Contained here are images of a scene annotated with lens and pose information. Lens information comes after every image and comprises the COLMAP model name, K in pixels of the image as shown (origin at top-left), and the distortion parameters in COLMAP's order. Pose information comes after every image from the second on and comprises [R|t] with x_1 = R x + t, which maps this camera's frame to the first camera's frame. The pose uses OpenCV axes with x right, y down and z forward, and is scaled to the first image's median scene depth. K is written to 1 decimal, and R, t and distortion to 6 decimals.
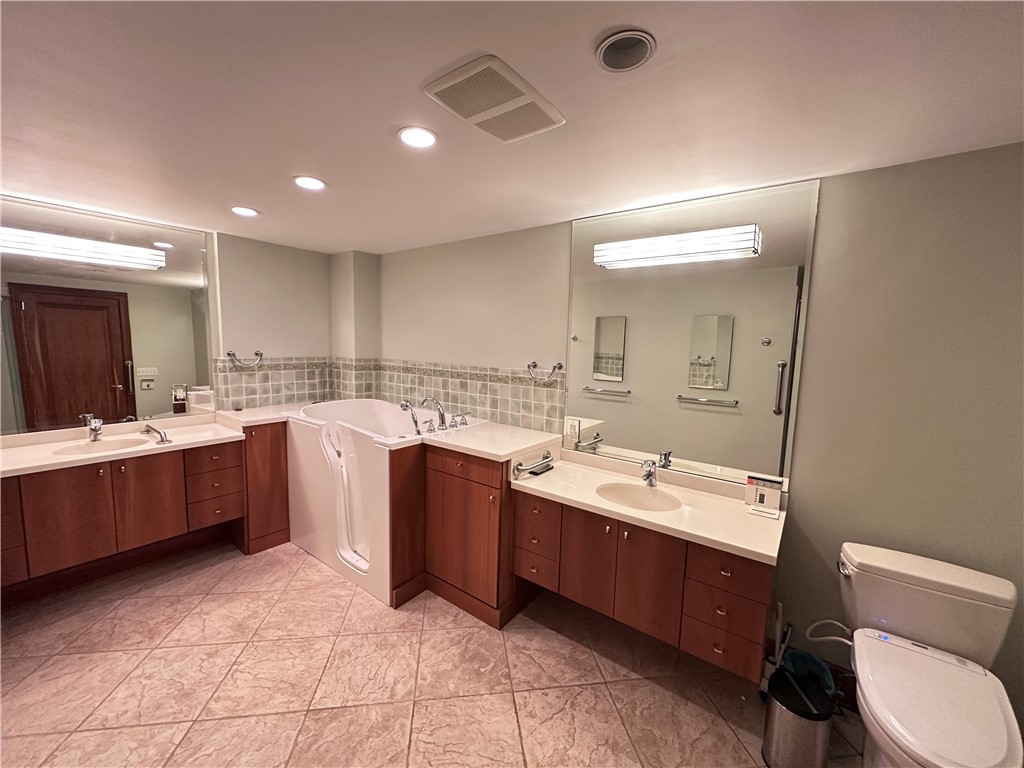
lens RADIAL K [[408.4, 0, 513.1], [0, 408.4, 385.0], [0, 0, 1]] dist [-0.002884, 0.000715]
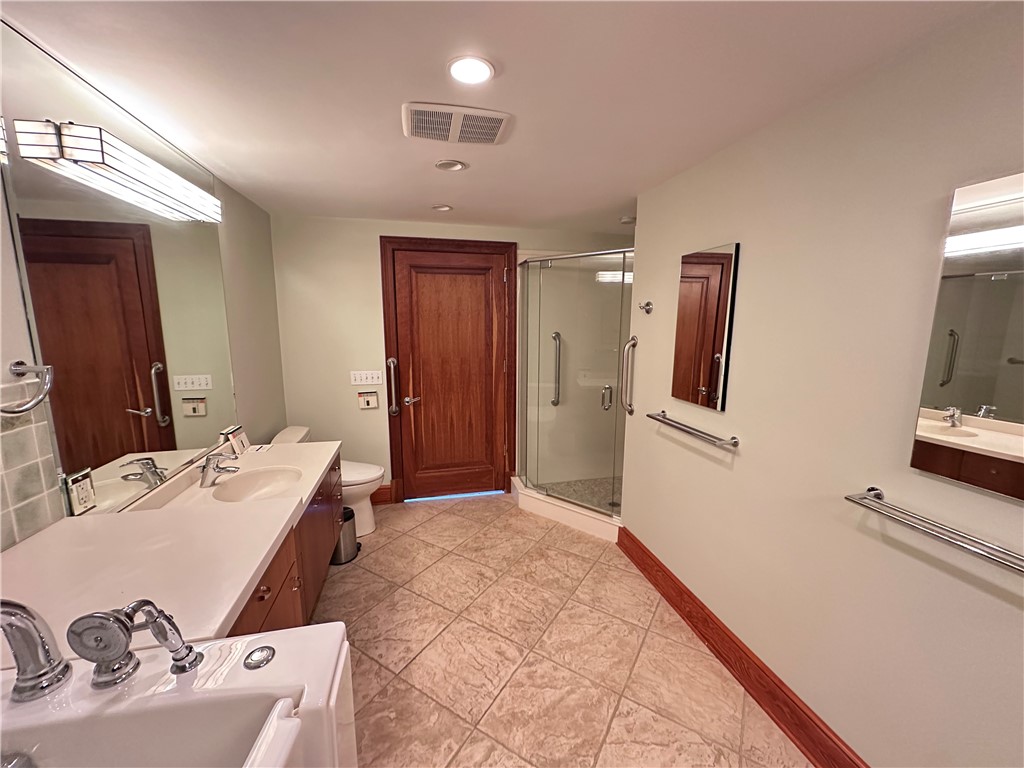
lens RADIAL K [[408.4, 0, 513.1], [0, 408.4, 385.5], [0, 0, 1]] dist [-0.002884, 0.000715]
pose [[-0.767413, -0.129462, 0.627947, -0.594307], [0.046450, 0.965602, 0.255842, -0.126530], [-0.639468, 0.225505, -0.735002, 1.112686]]
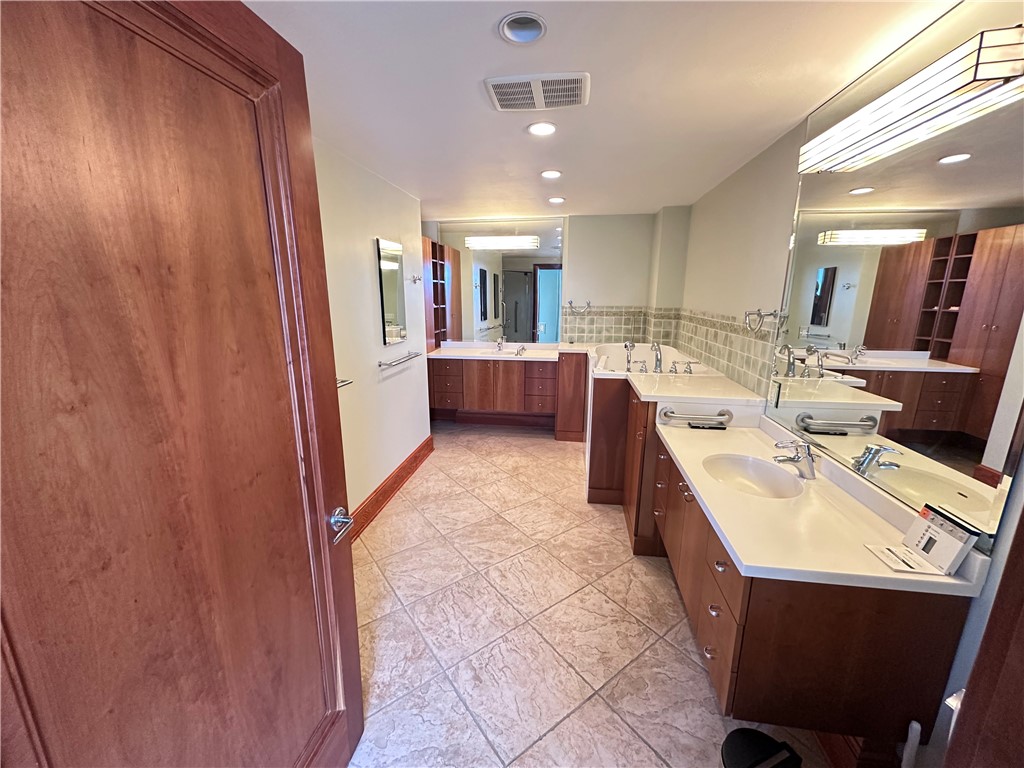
lens RADIAL K [[408.4, 0, 510.3], [0, 408.4, 386.3], [0, 0, 1]] dist [-0.002884, 0.000715]
pose [[0.474328, 0.172560, -0.863270, 0.657544], [-0.085278, 0.984996, 0.150035, 0.020396], [0.876208, 0.002452, 0.481927, 0.177223]]
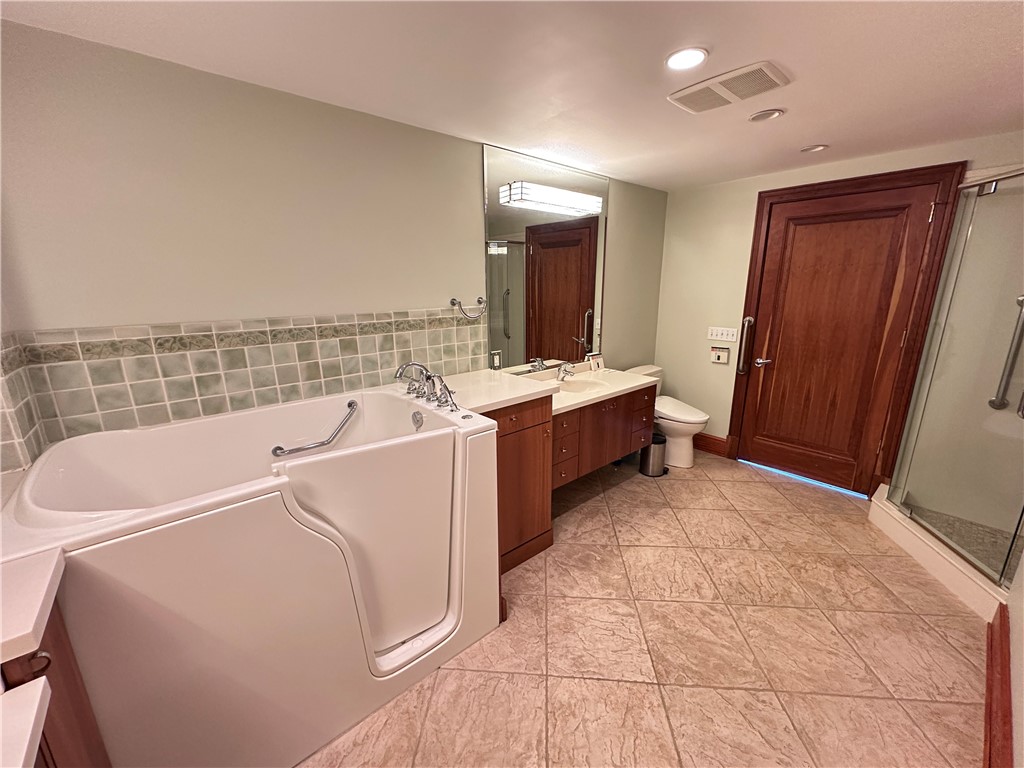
lens RADIAL K [[408.4, 0, 511.8], [0, 408.4, 386.4], [0, 0, 1]] dist [-0.002884, 0.000715]
pose [[0.209190, -0.265613, 0.941111, -0.950978], [0.118189, 0.962216, 0.245299, -0.089159], [-0.970706, 0.059915, 0.232679, 0.802246]]
